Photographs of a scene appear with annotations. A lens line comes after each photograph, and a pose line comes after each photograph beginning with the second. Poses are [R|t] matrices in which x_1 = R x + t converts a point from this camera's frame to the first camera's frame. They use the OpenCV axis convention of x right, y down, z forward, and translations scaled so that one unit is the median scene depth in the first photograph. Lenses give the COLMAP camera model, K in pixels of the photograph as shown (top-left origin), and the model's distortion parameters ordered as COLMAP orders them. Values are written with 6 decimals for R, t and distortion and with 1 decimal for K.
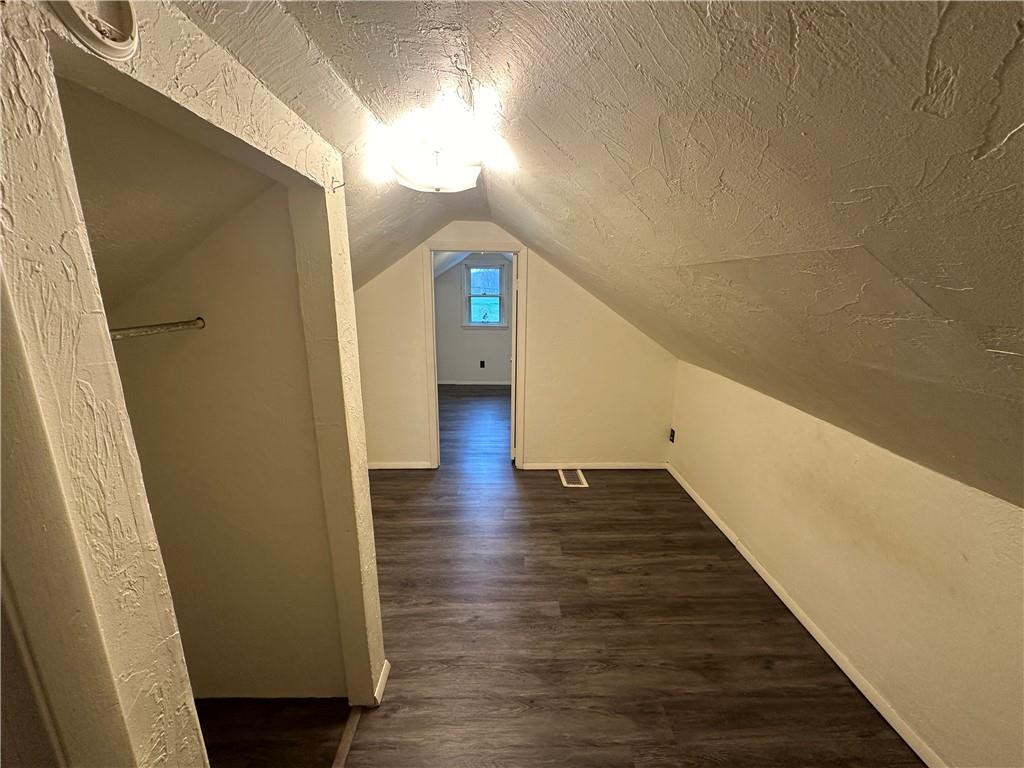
lens RADIAL K [[407.8, 0, 512.0], [0, 407.8, 384.0], [0, 0, 1]] dist [0.000289, 0.000144]
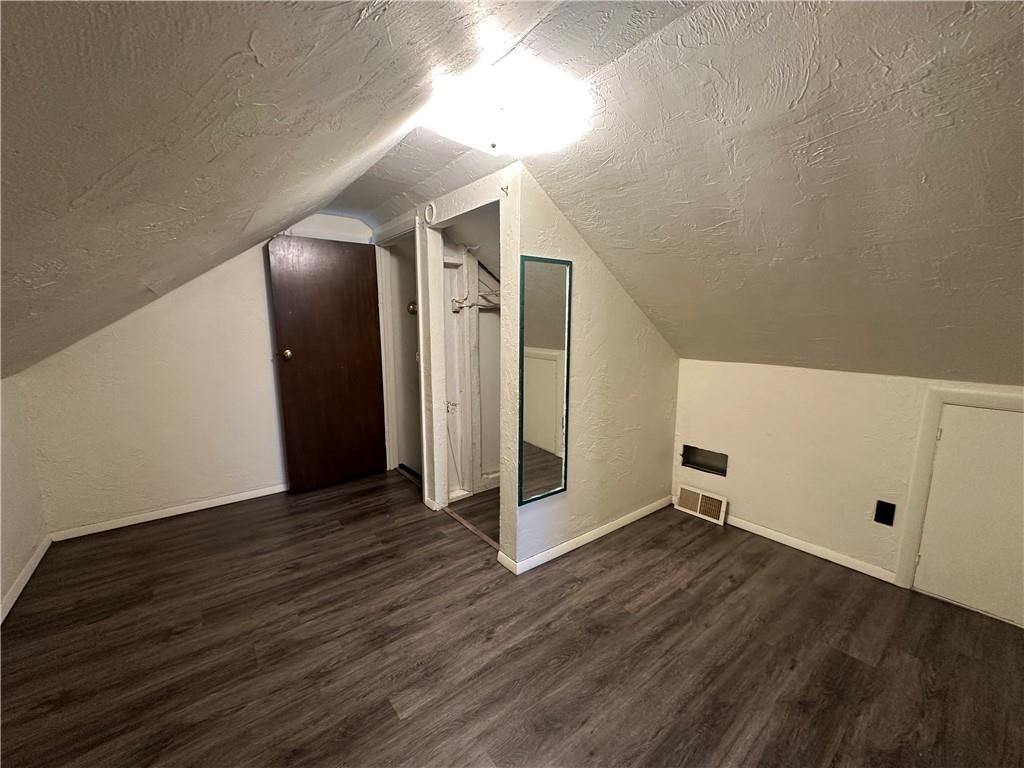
lens RADIAL K [[407.8, 0, 512.0], [0, 407.8, 384.0], [0, 0, 1]] dist [0.000289, 0.000144]
pose [[-0.804341, 0.074762, -0.589446, 0.341996], [-0.147260, 0.936017, 0.319667, -0.192480], [0.575631, 0.343923, -0.741867, 1.546667]]
